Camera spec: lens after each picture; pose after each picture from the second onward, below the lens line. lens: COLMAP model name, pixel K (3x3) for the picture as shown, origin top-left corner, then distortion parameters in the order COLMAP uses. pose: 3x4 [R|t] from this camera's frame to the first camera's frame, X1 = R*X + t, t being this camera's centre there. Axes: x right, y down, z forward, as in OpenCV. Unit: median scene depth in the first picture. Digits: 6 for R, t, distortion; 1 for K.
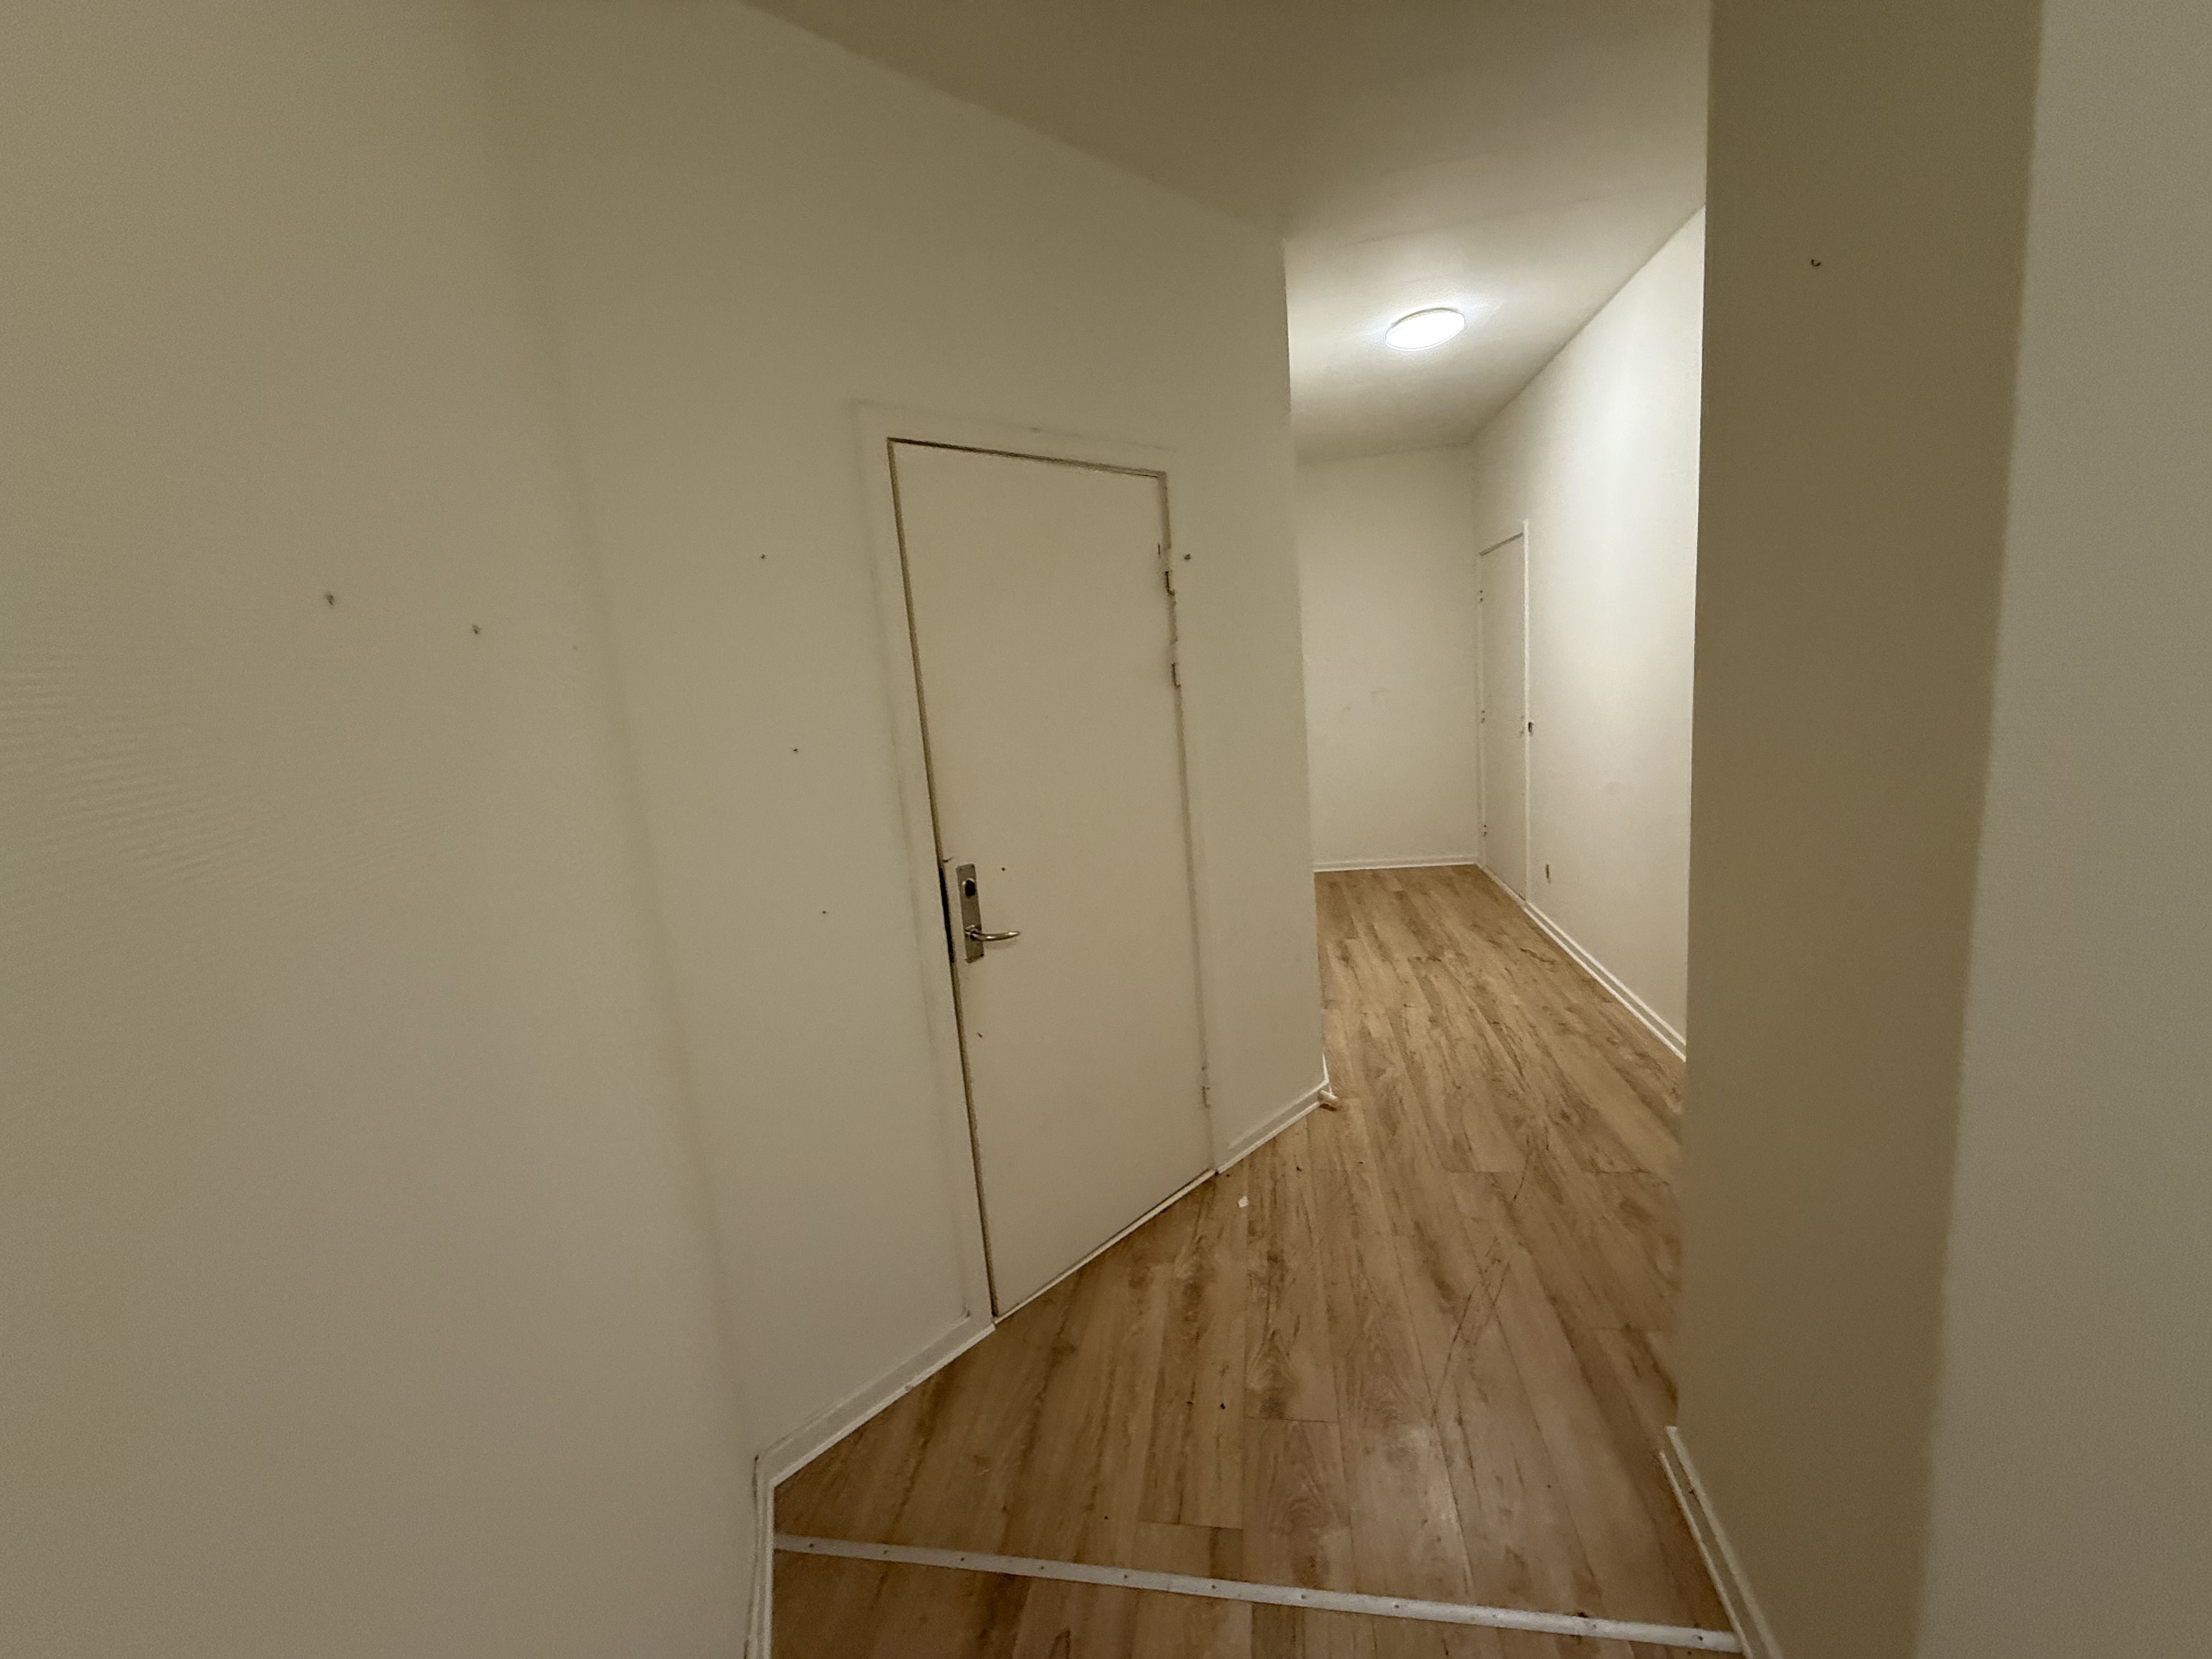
lens RADIAL K [[879.8, 0, 1103.8], [0, 879.8, 824.1], [0, 0, 1]] dist [0.000435, 0.000054]
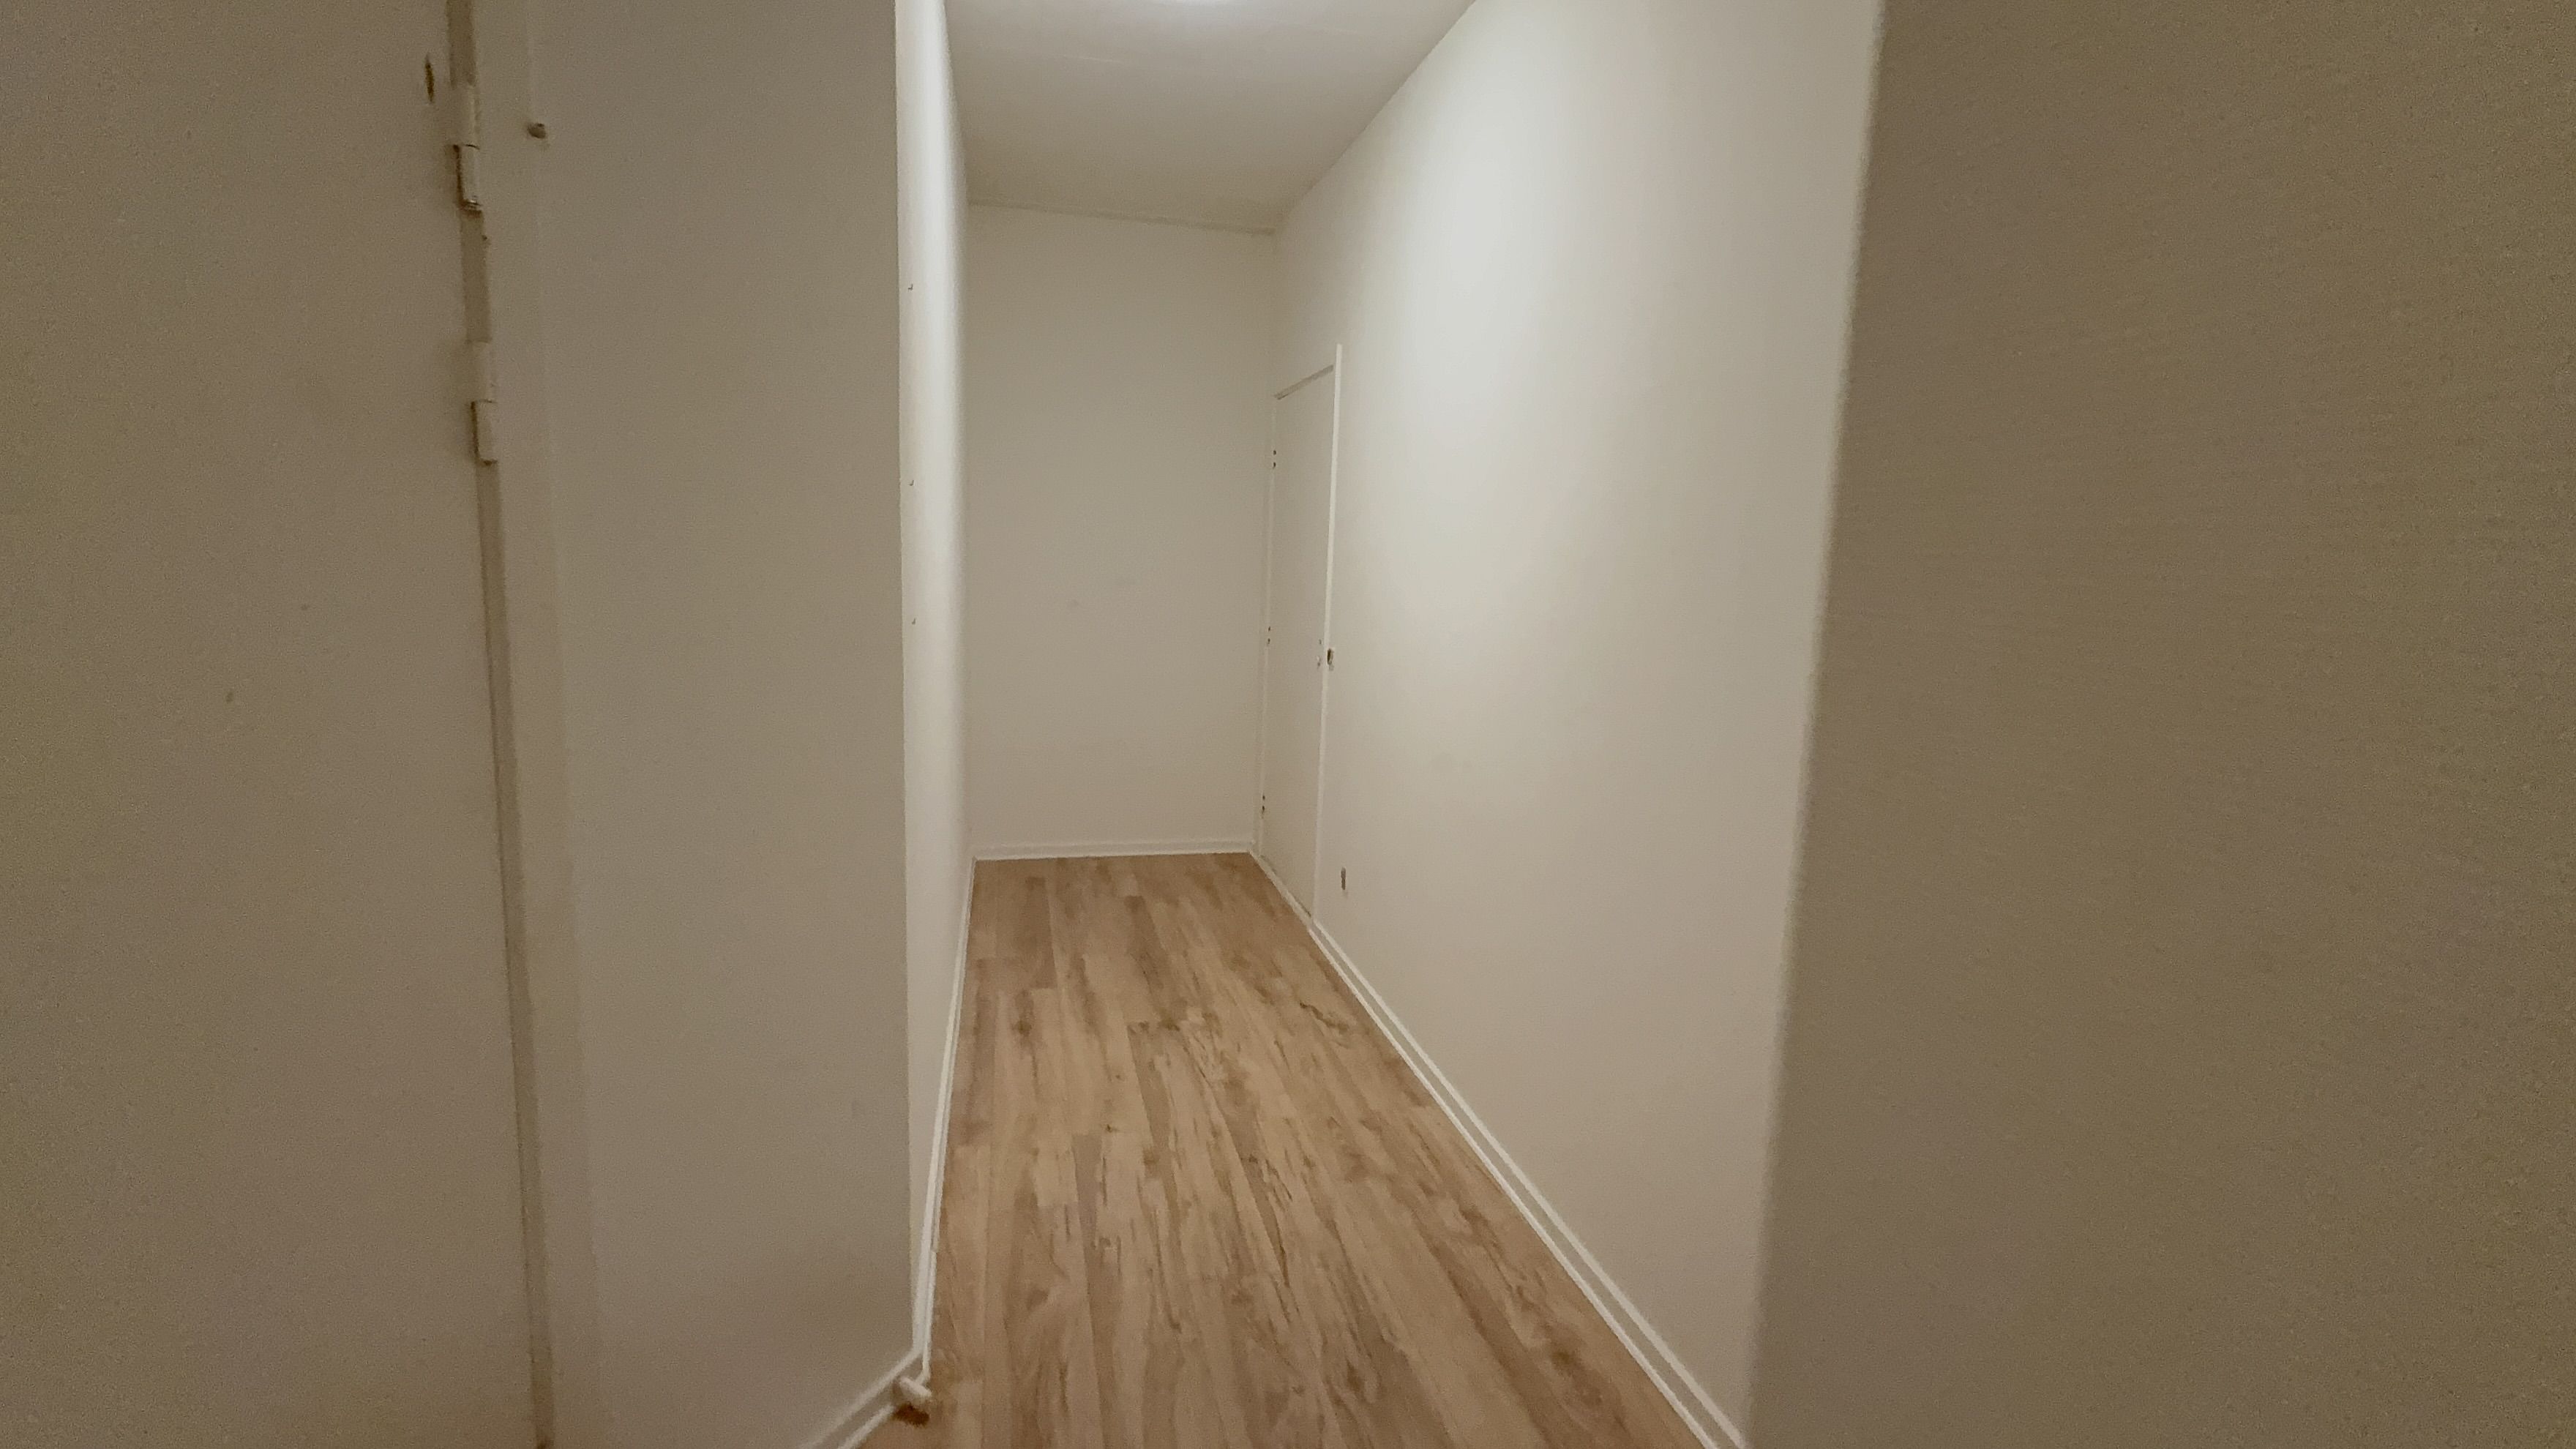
lens RADIAL K [[1179.7, 0, 1288.0], [0, 1179.7, 724.5], [0, 0, 1]] dist [-0.000216, -0.000034]
pose [[0.912058, 0.061222, 0.405465, 0.149578], [-0.048612, 0.997962, -0.041337, -0.032195], [-0.407170, 0.017991, 0.913175, 0.307269]]
